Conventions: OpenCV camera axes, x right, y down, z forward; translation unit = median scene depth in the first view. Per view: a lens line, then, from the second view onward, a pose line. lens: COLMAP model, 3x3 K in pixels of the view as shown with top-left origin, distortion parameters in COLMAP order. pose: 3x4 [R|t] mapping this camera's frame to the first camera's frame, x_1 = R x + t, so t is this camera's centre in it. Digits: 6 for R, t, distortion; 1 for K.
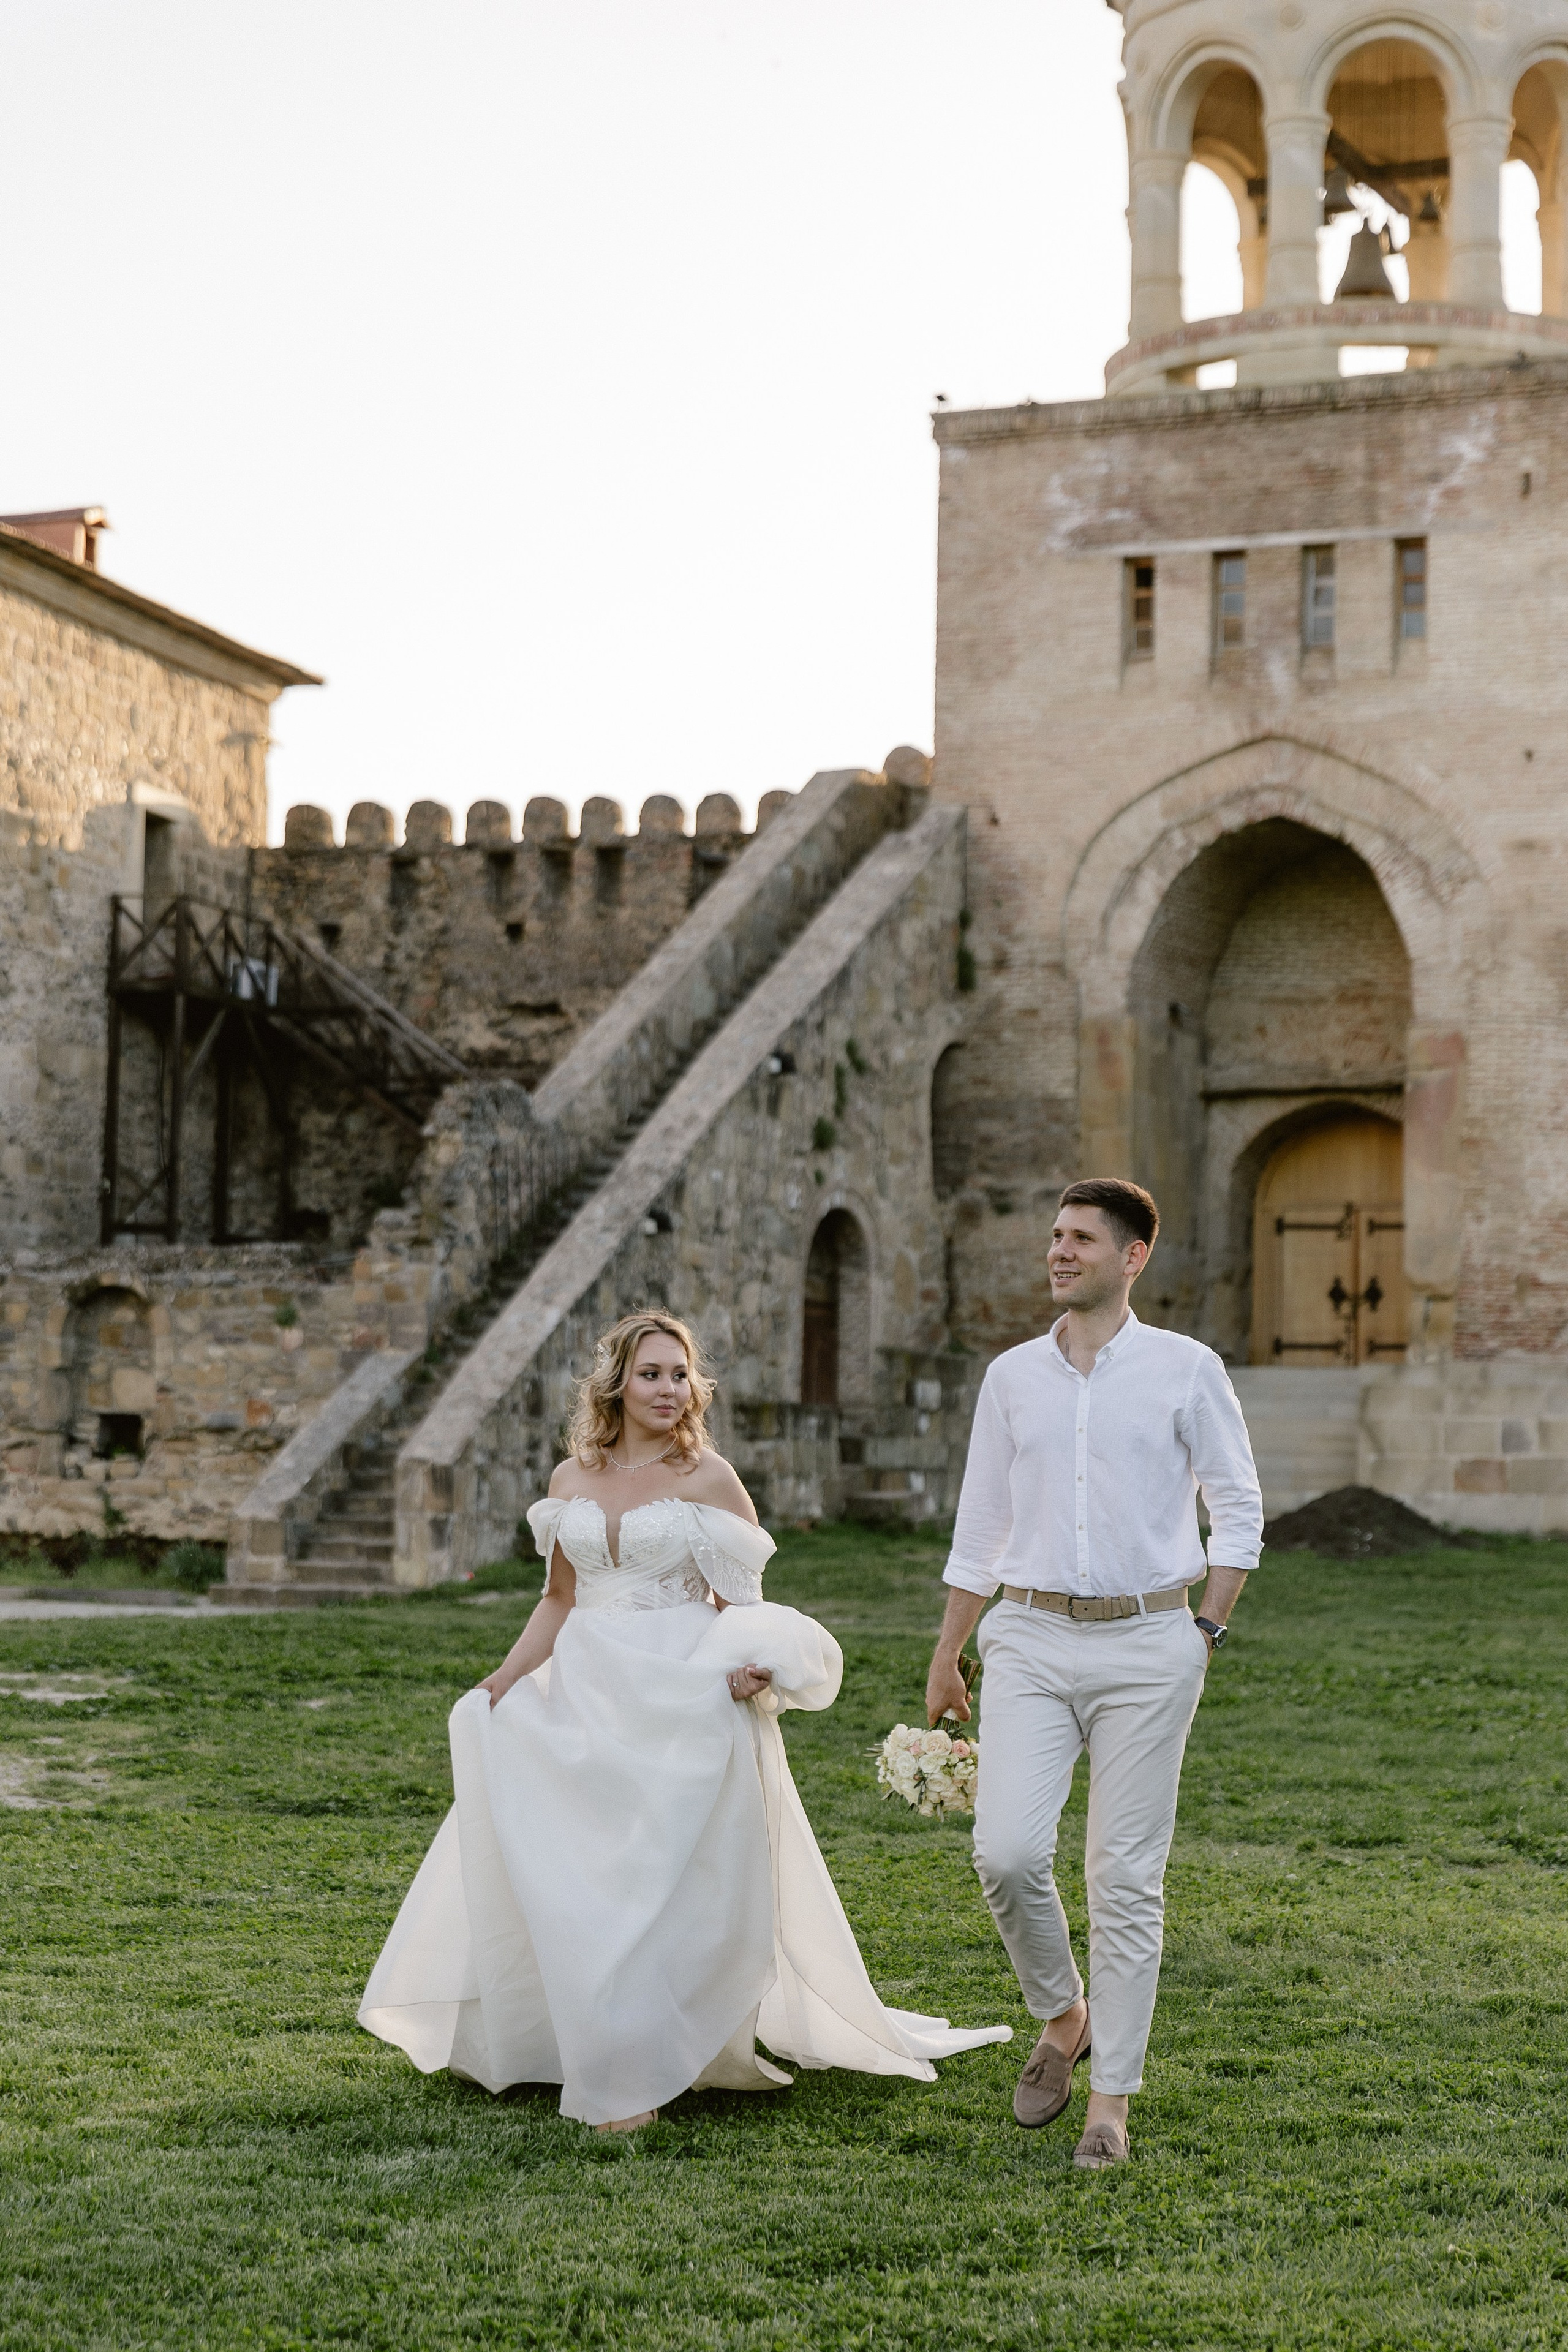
lens RADIAL K [[4593.2, 0, 784.0], [0, 4593.2, 1176.0], [0, 0, 1]] dist [-0.025872, 1.208335]
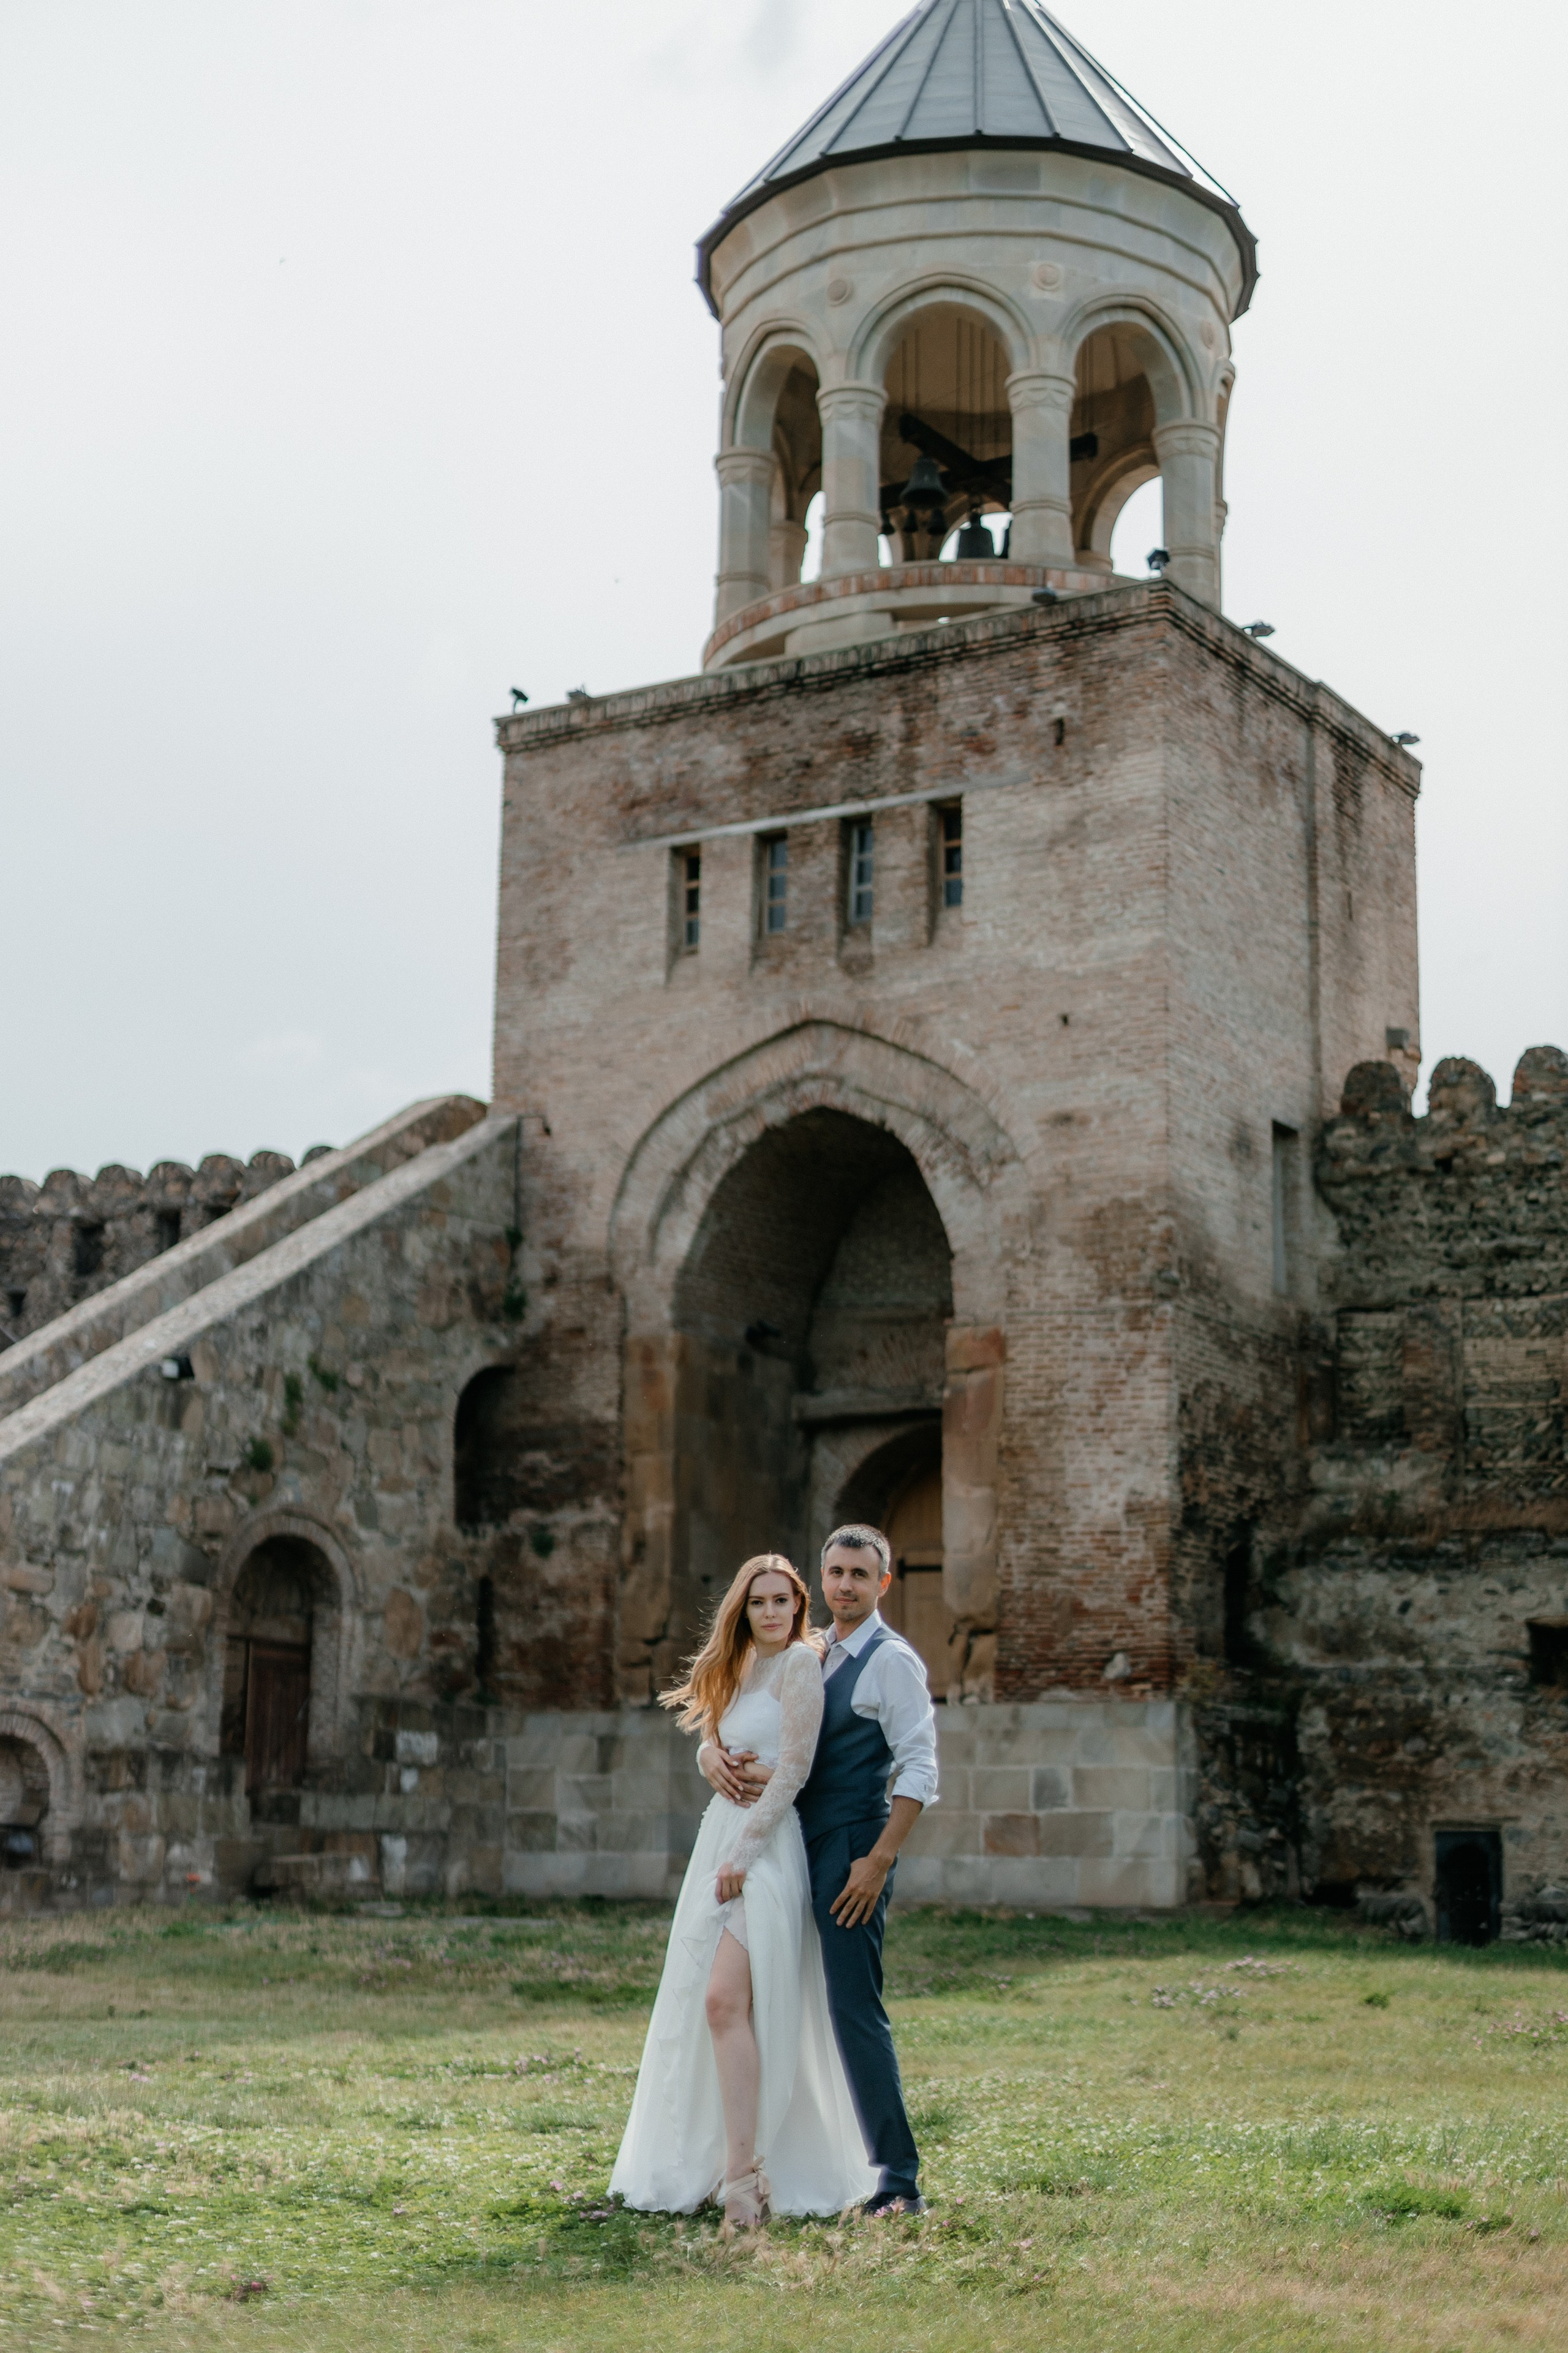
lens RADIAL K [[3390.4, 0, 784.0], [0, 3390.4, 1176.5], [0, 0, 1]] dist [0.077678, -0.014304]
pose [[0.988224, -0.033058, -0.149401, 0.200973], [0.011101, 0.989300, -0.145469, 0.033964], [0.152612, 0.142098, 0.978017, 0.337382]]
